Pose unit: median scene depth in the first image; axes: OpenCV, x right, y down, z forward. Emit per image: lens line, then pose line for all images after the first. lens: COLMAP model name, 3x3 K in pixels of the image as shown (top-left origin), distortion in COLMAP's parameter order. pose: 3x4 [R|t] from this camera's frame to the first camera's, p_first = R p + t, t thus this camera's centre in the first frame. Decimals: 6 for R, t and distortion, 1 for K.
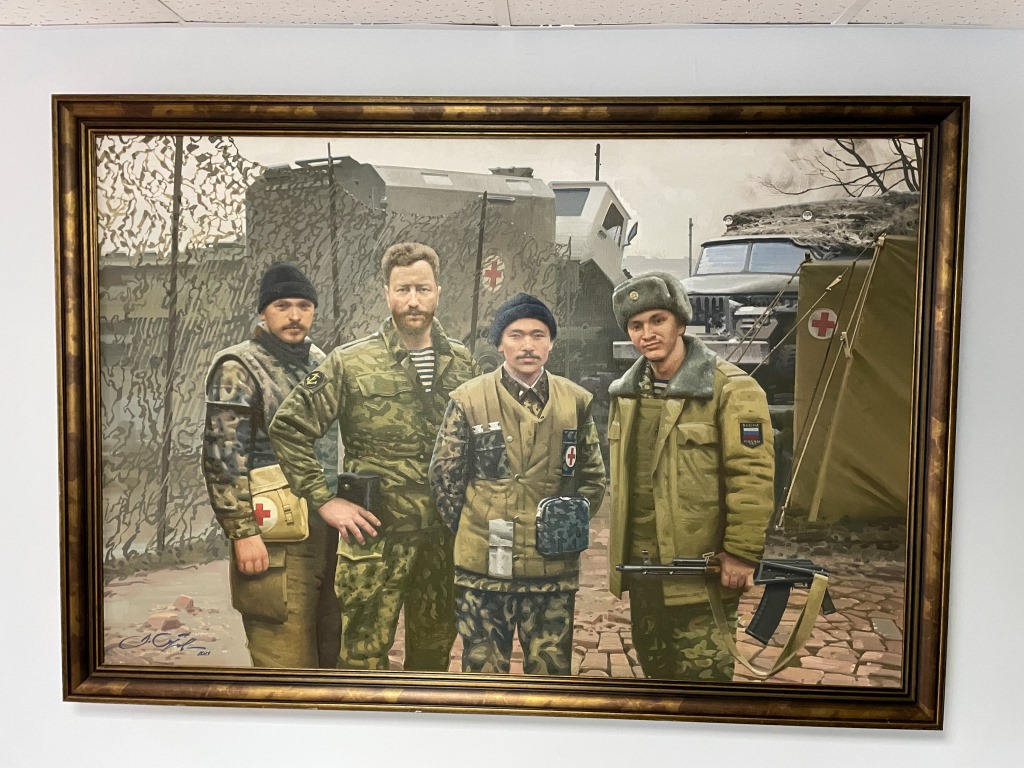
lens RADIAL K [[767.3, 0, 511.5], [0, 767.3, 384.2], [0, 0, 1]] dist [0.063969, -0.052689]
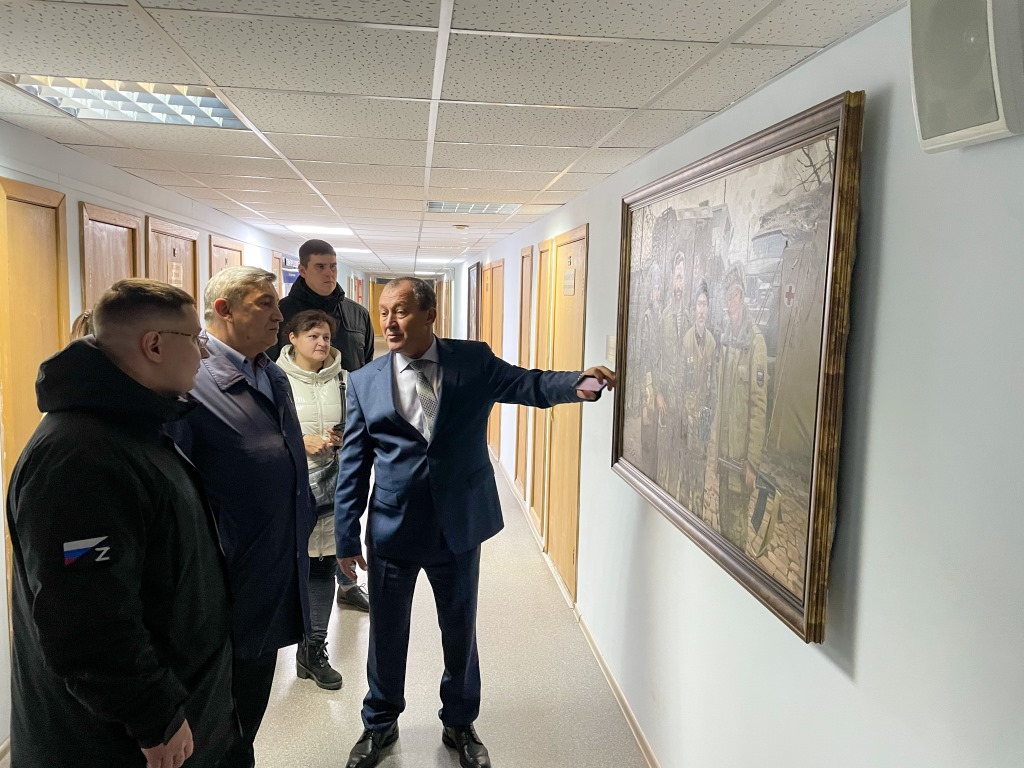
lens RADIAL K [[767.3, 0, 511.7], [0, 767.3, 382.4], [0, 0, 1]] dist [0.063969, -0.052689]
pose [[0.162965, 0.099833, -0.981568, 1.584352], [-0.080413, 0.992902, 0.087635, -0.009982], [0.983350, 0.064649, 0.169836, 0.342005]]
